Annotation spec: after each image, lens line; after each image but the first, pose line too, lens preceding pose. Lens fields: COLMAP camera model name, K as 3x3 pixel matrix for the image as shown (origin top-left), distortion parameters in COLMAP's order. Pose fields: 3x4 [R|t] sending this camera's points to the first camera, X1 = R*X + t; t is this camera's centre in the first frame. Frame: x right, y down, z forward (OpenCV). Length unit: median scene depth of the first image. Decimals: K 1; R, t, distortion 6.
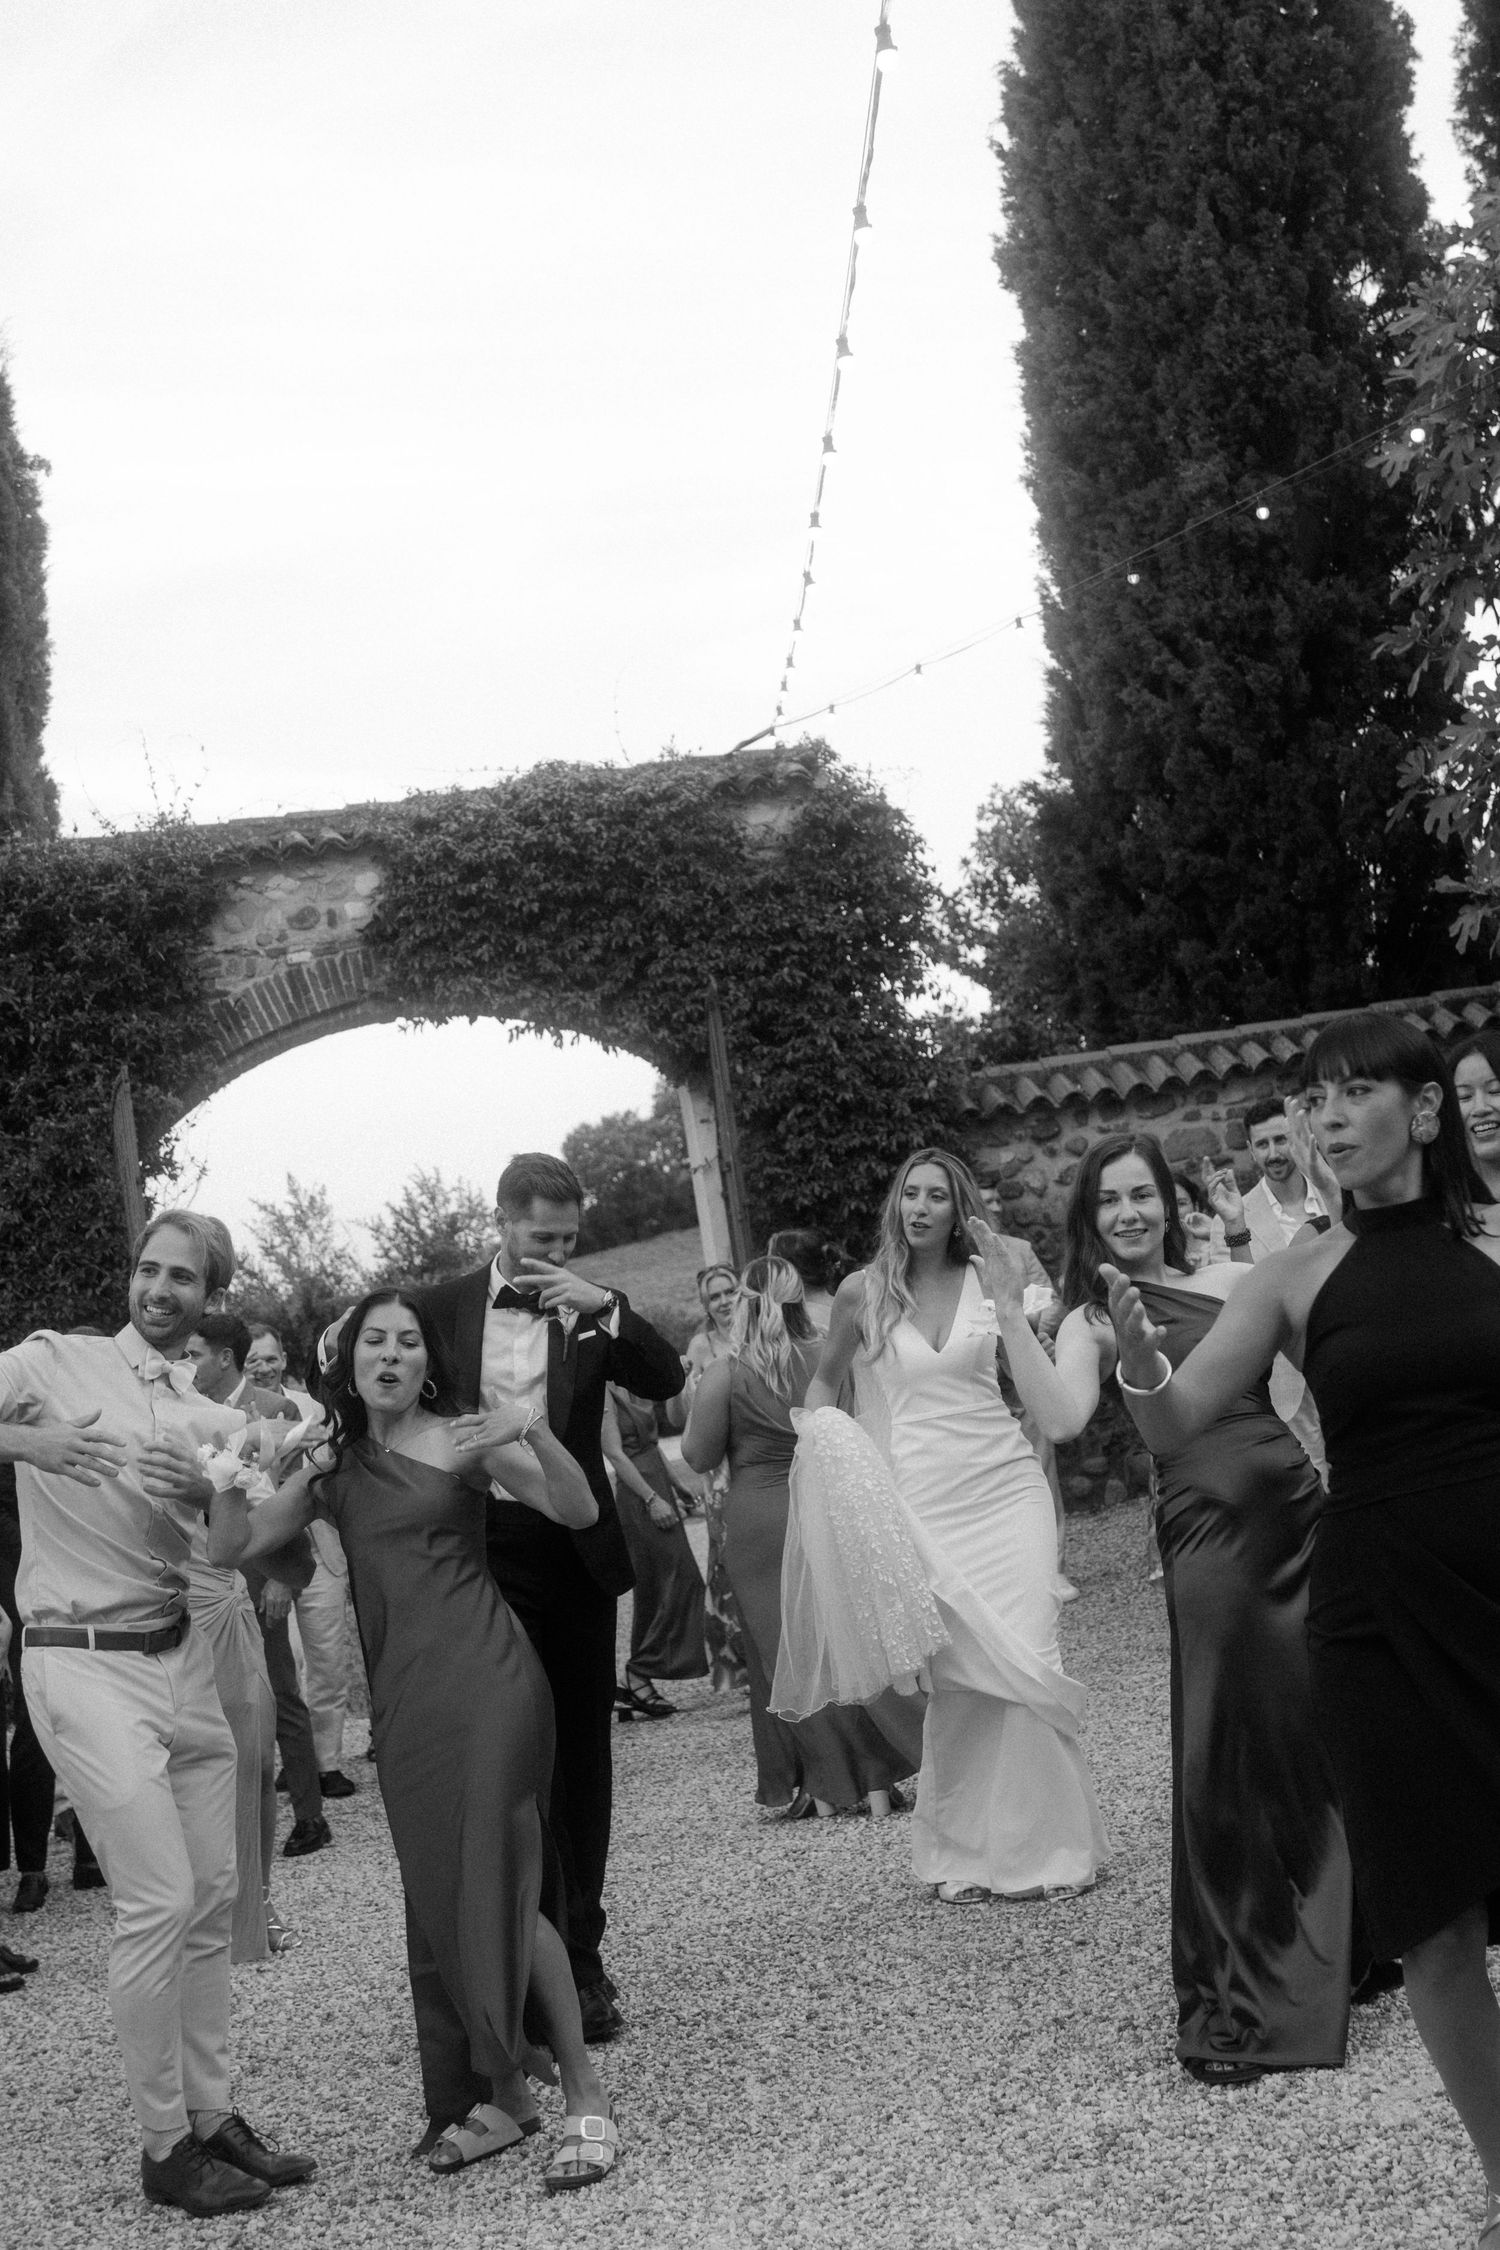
lens RADIAL K [[3208.0, 0, 950.2], [0, 3208.0, 1117.8], [0, 0, 1]] dist [0.031793, -0.155300]
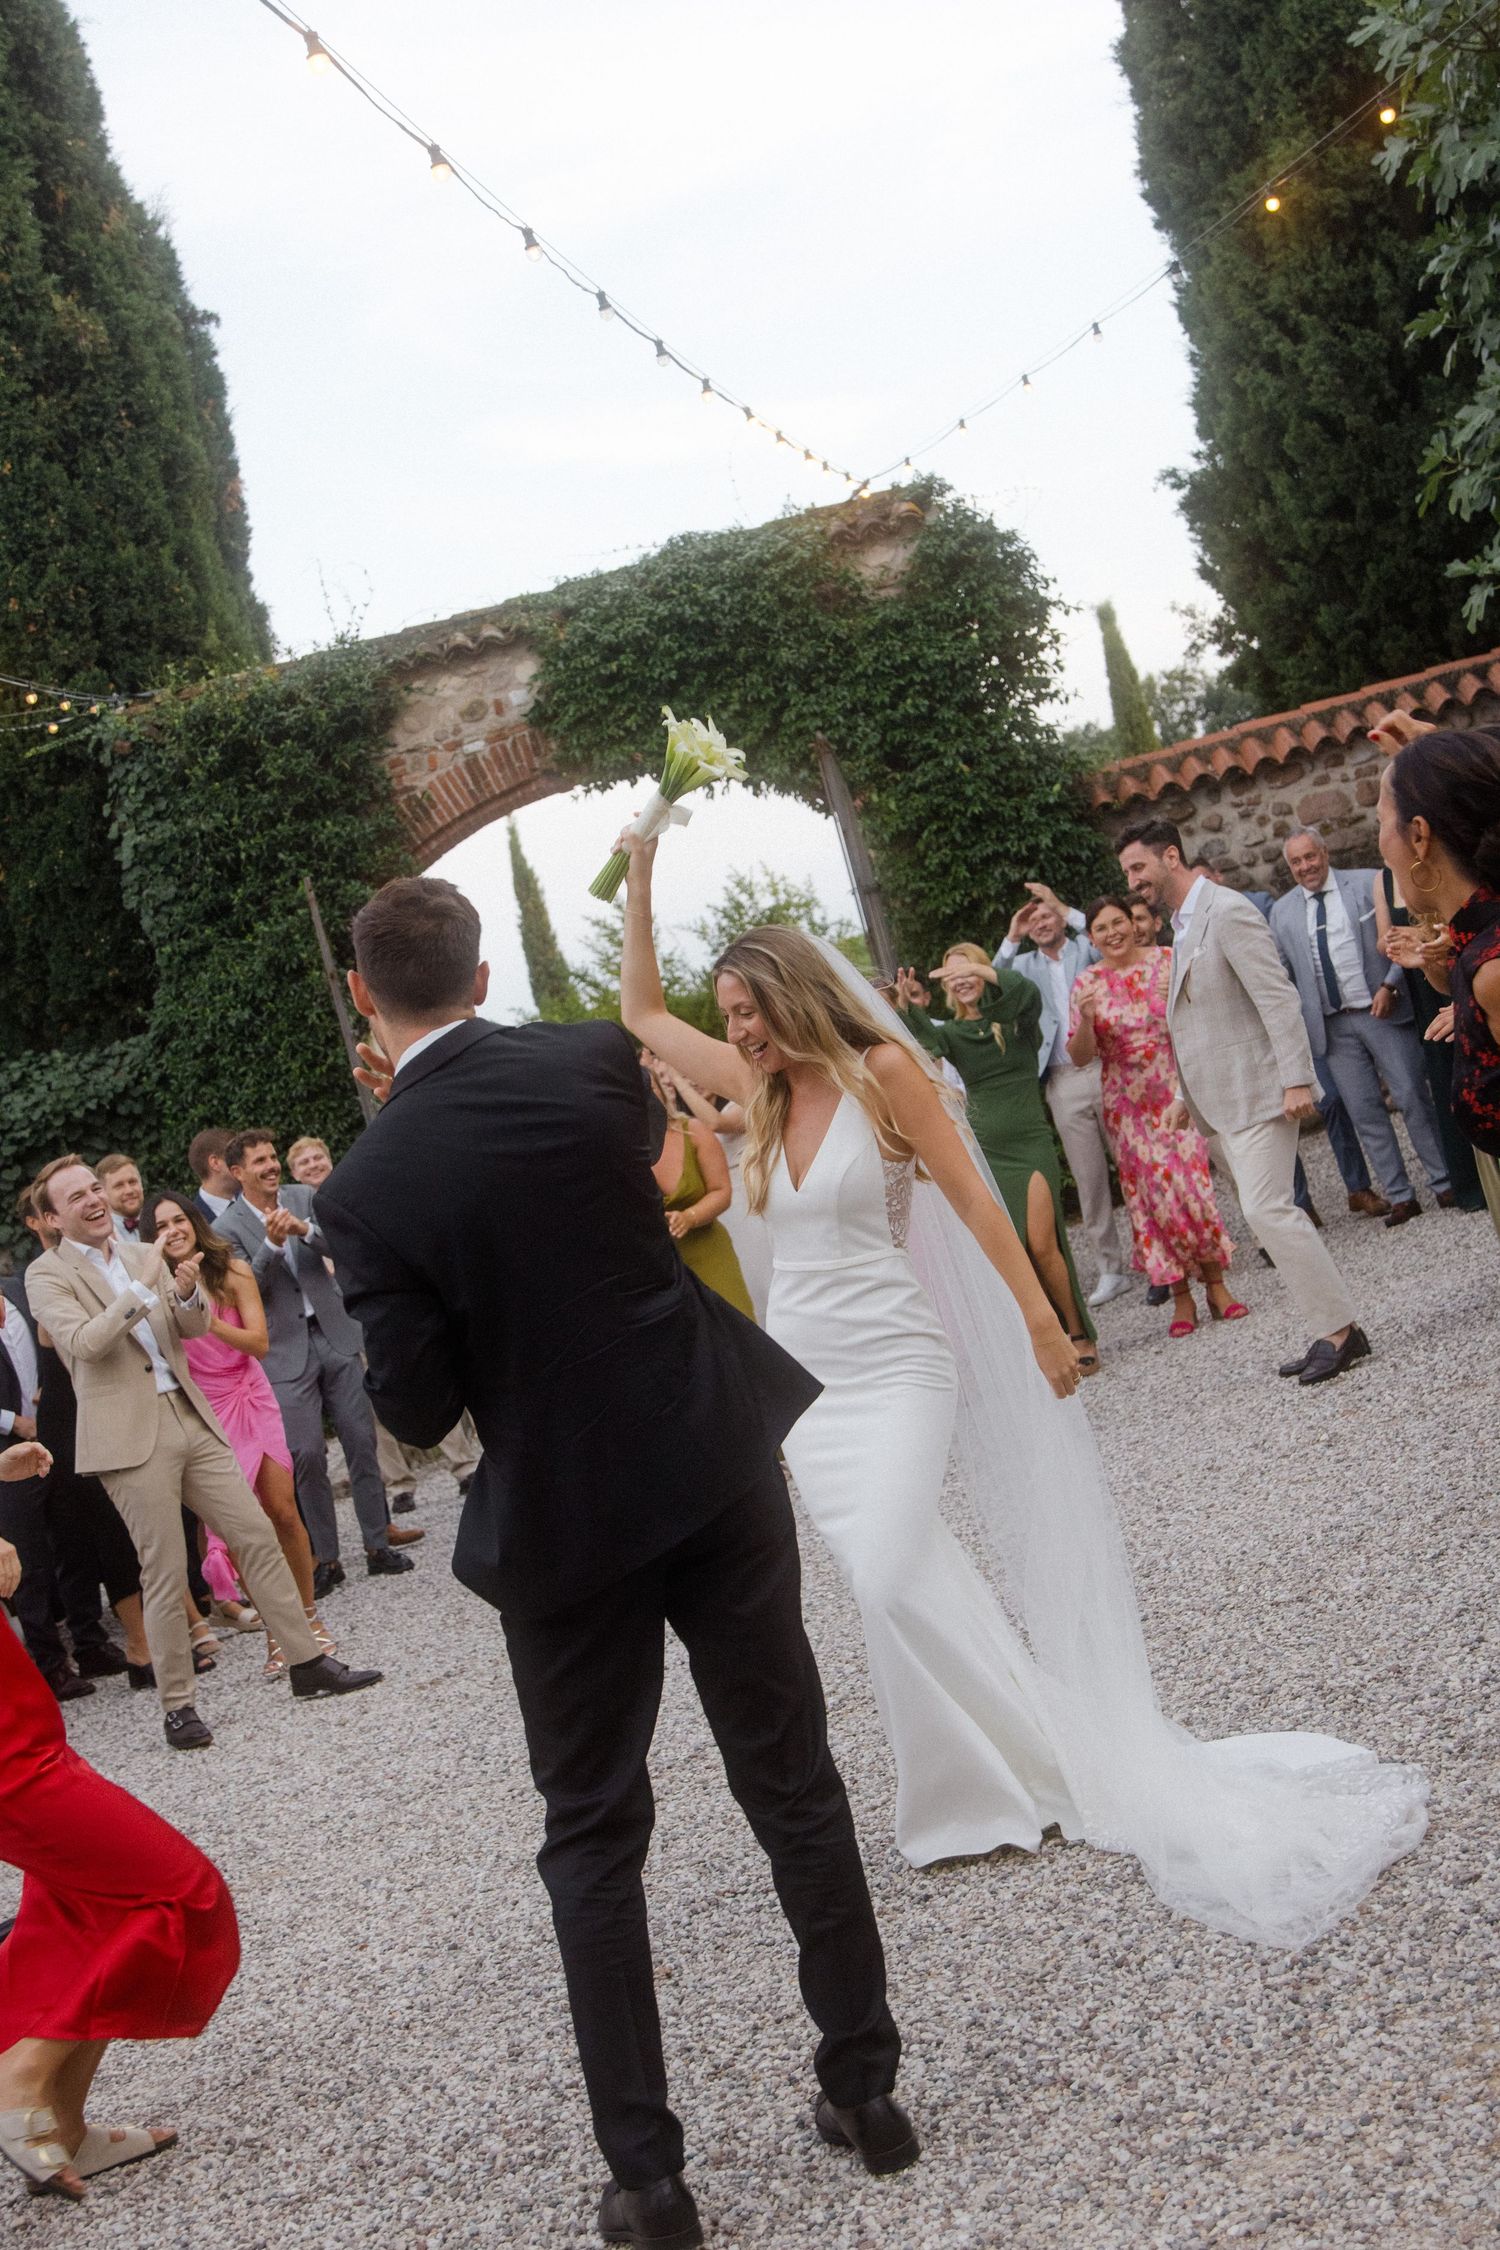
lens RADIAL K [[3263.6, 0, 999.4], [0, 3263.6, 1151.6], [0, 0, 1]] dist [-0.010308, 0.035878]
pose [[0.984553, -0.104648, -0.140371, 0.119641], [0.122198, 0.984872, 0.122859, -0.027652], [0.125391, -0.138114, 0.982447, -0.111574]]
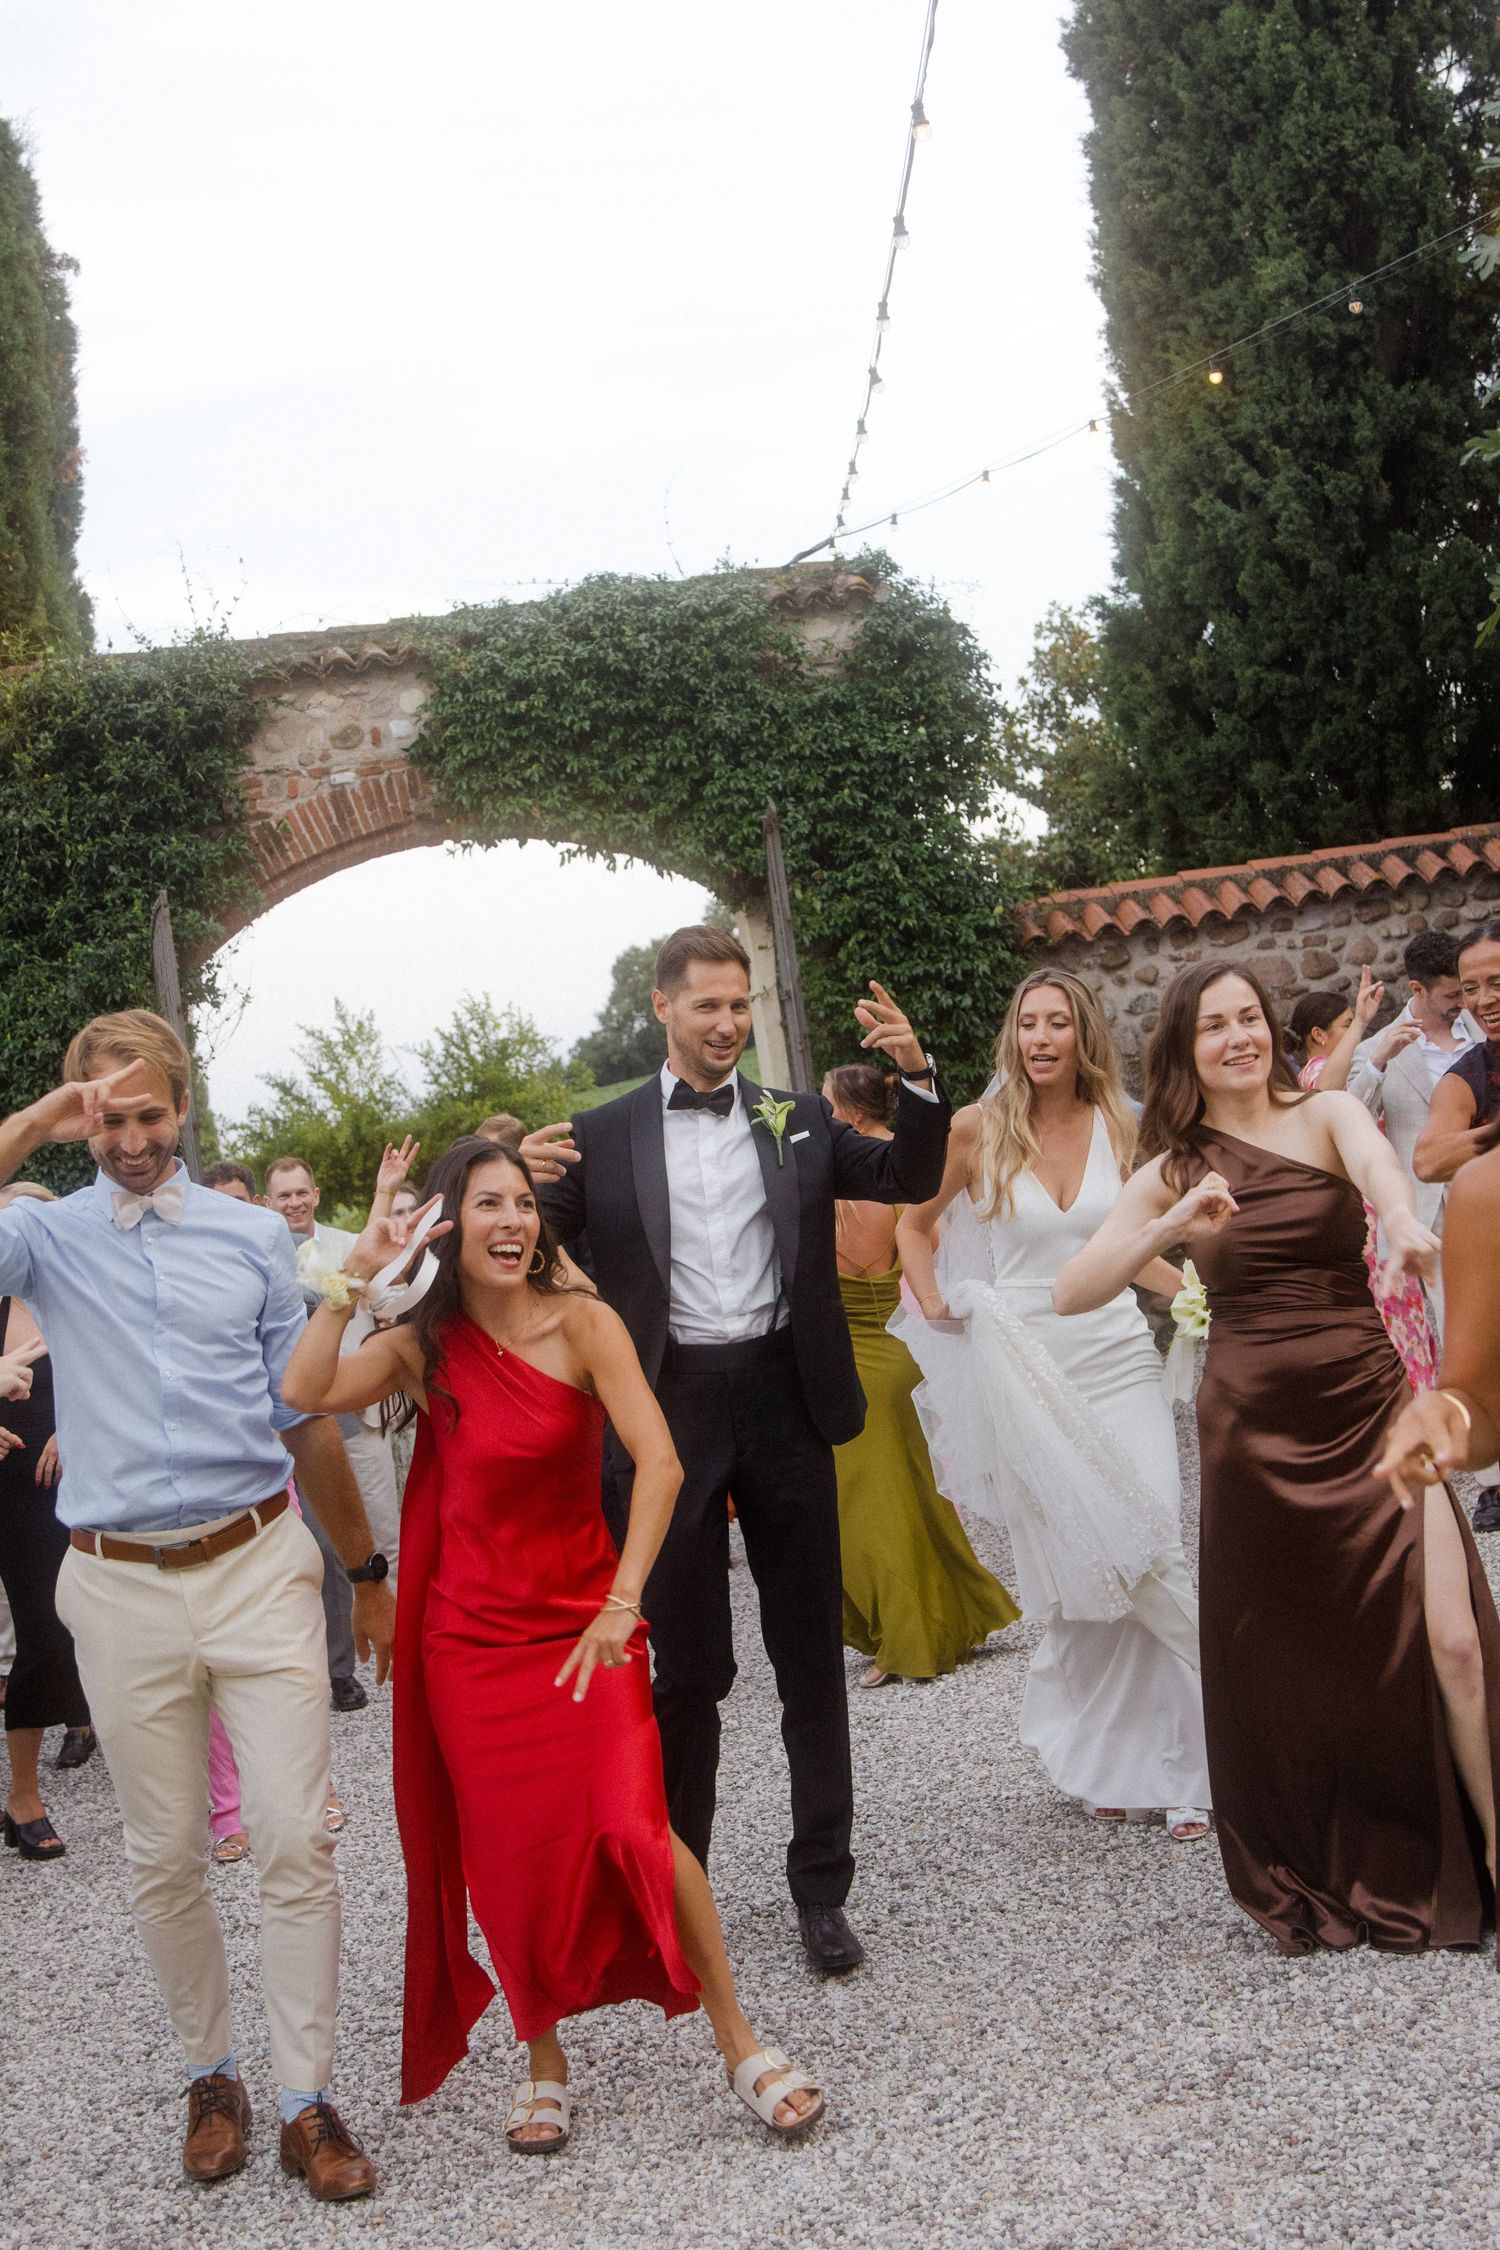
lens RADIAL K [[3263.6, 0, 999.4], [0, 3263.6, 1151.6], [0, 0, 1]] dist [-0.010308, 0.035878]
pose [[0.999994, 0.002014, -0.002688, -0.002383], [-0.001839, 0.997955, 0.063901, -0.000791], [0.002811, -0.063896, 0.997953, 0.014152]]
